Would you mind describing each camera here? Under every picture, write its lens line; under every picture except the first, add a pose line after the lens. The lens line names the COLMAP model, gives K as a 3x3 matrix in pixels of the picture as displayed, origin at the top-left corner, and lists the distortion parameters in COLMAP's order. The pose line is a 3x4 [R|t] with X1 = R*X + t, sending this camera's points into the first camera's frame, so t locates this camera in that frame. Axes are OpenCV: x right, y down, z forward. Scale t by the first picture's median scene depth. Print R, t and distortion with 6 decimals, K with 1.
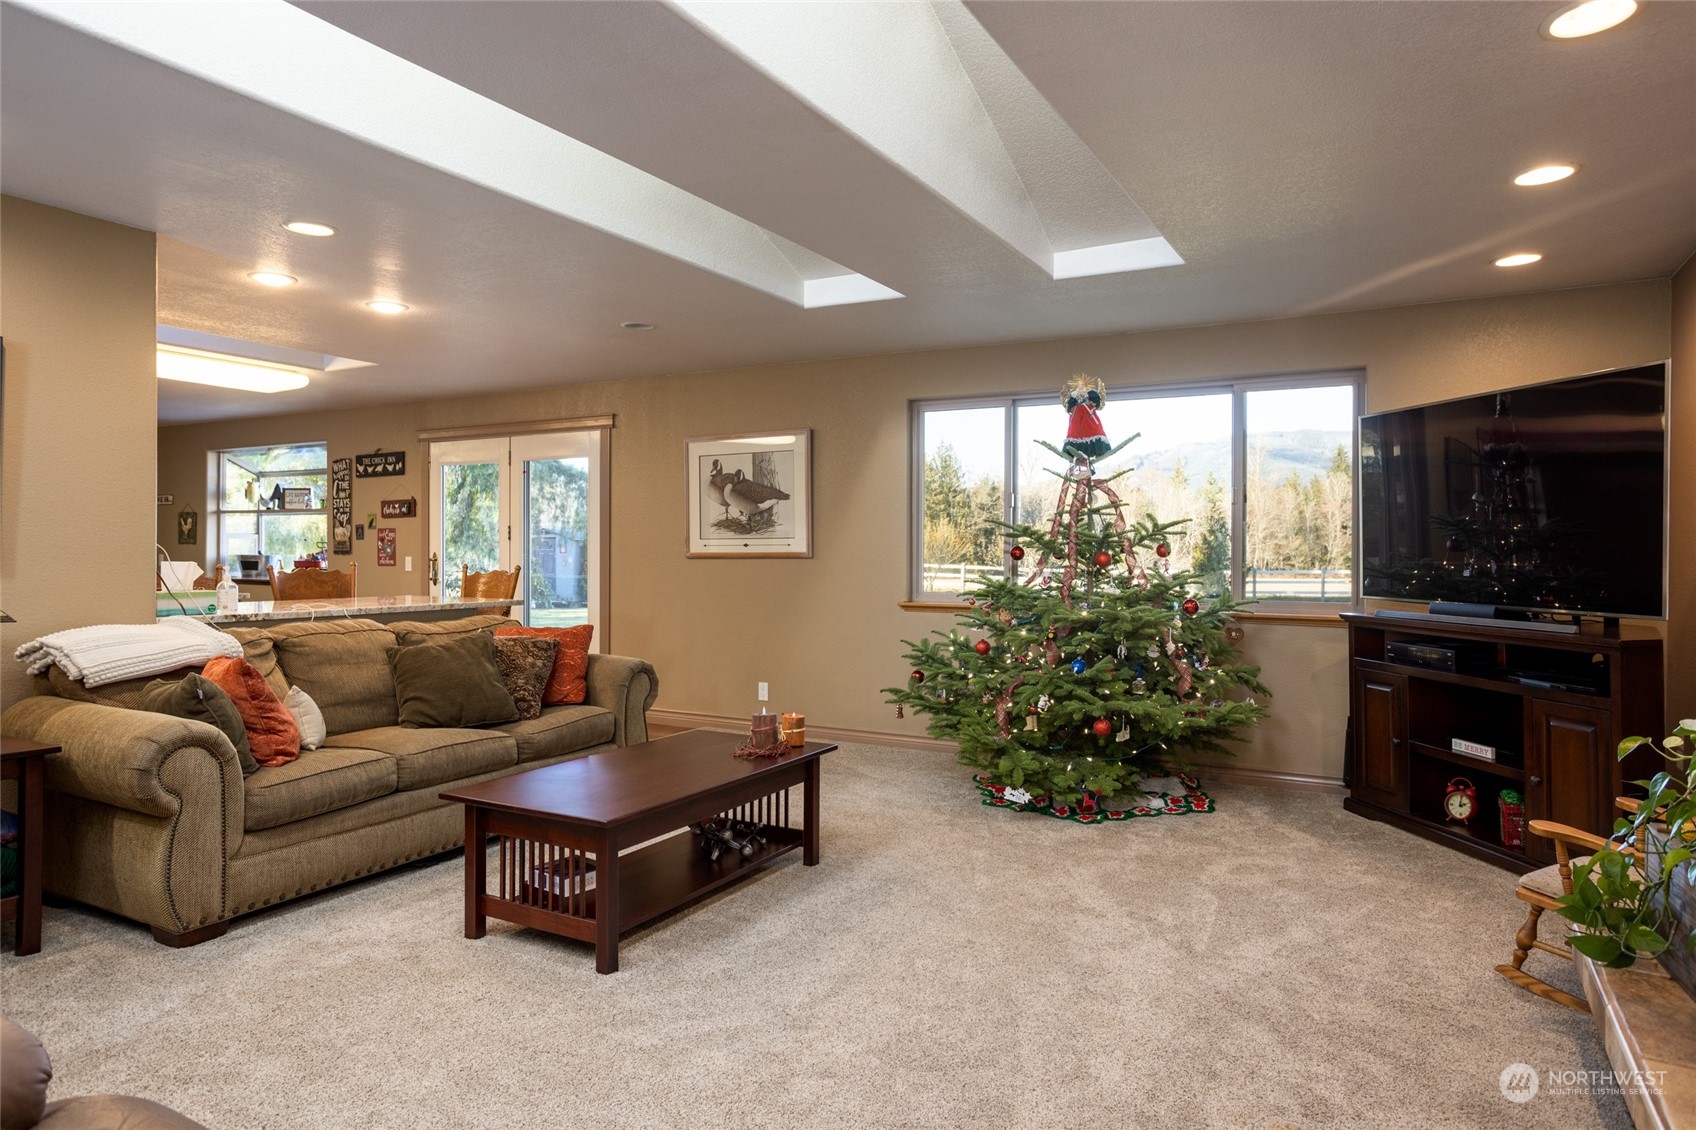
lens RADIAL K [[1018.3, 0, 881.9], [0, 1018.3, 559.8], [0, 0, 1]] dist [-0.001837, 0.000147]
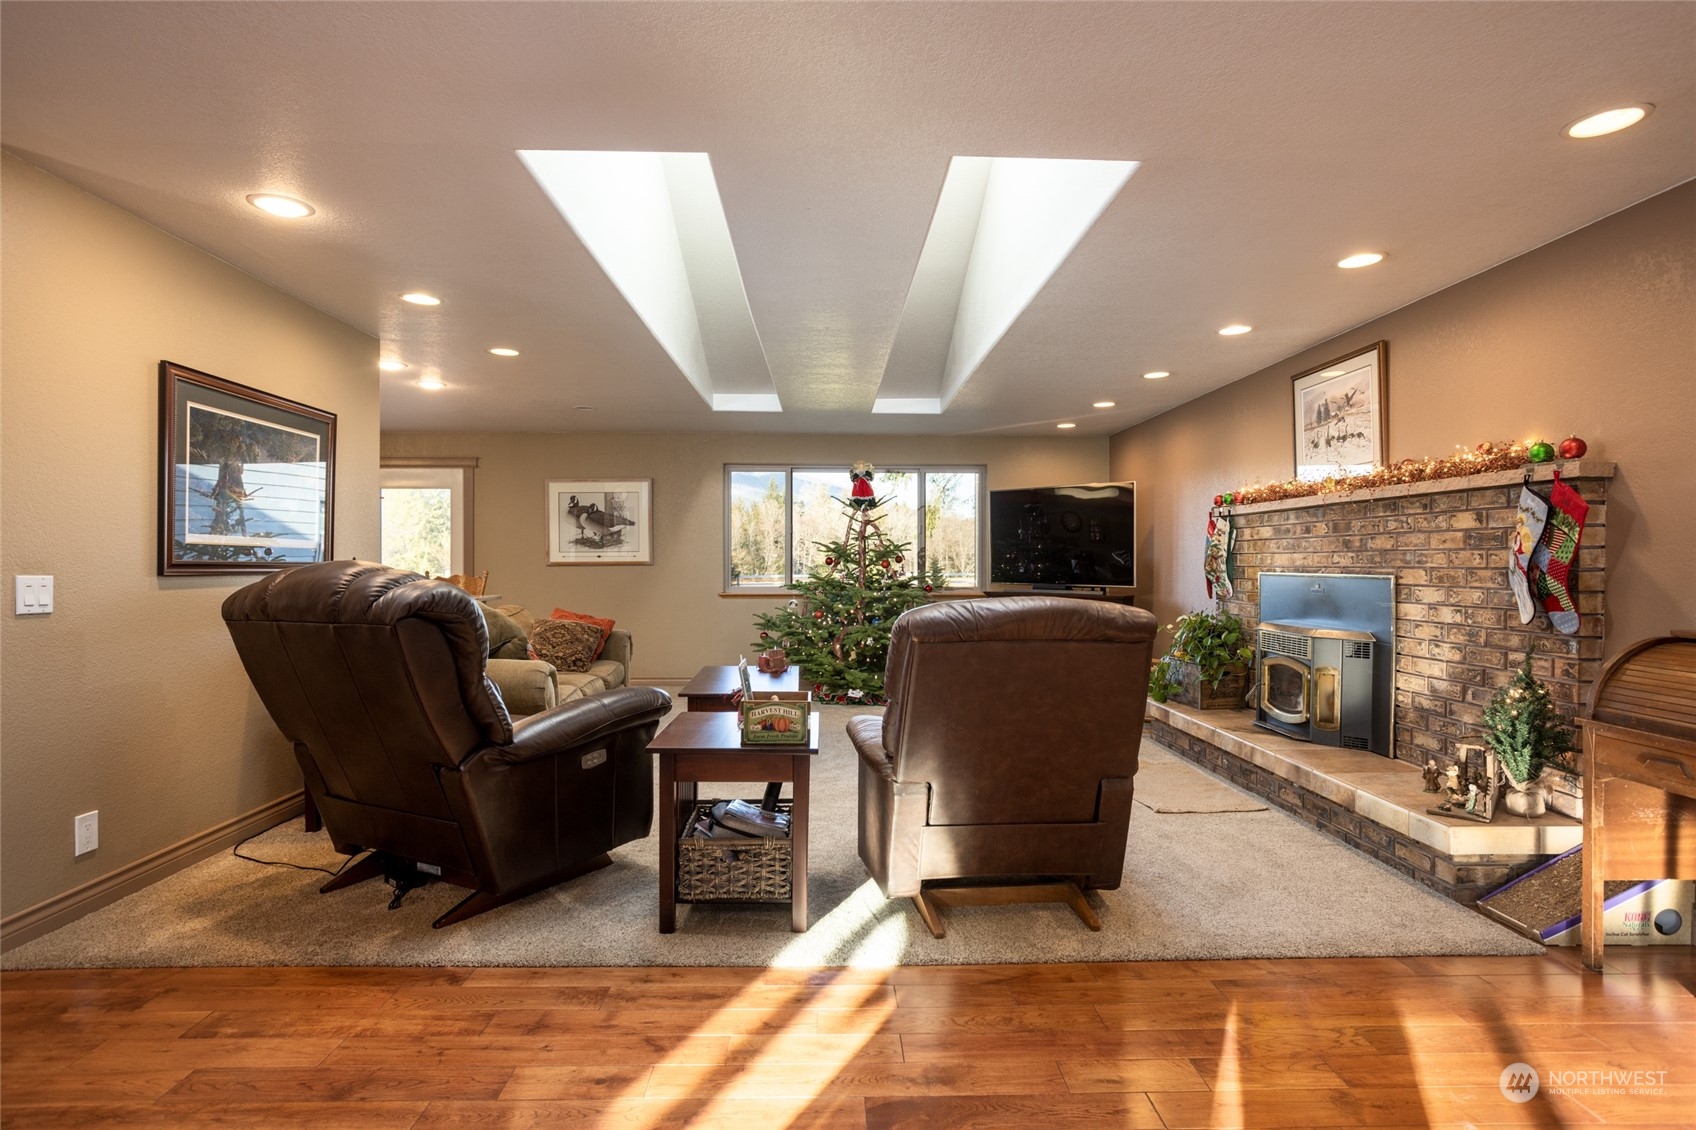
lens RADIAL K [[886.4, 0, 845.4], [0, 886.4, 563.3], [0, 0, 1]] dist [-0.079306, 0.052926]
pose [[0.868783, -0.004158, 0.495176, -0.440978], [0.007350, 0.999963, -0.004499, 0.003371], [-0.495138, 0.007548, 0.868781, -0.244697]]
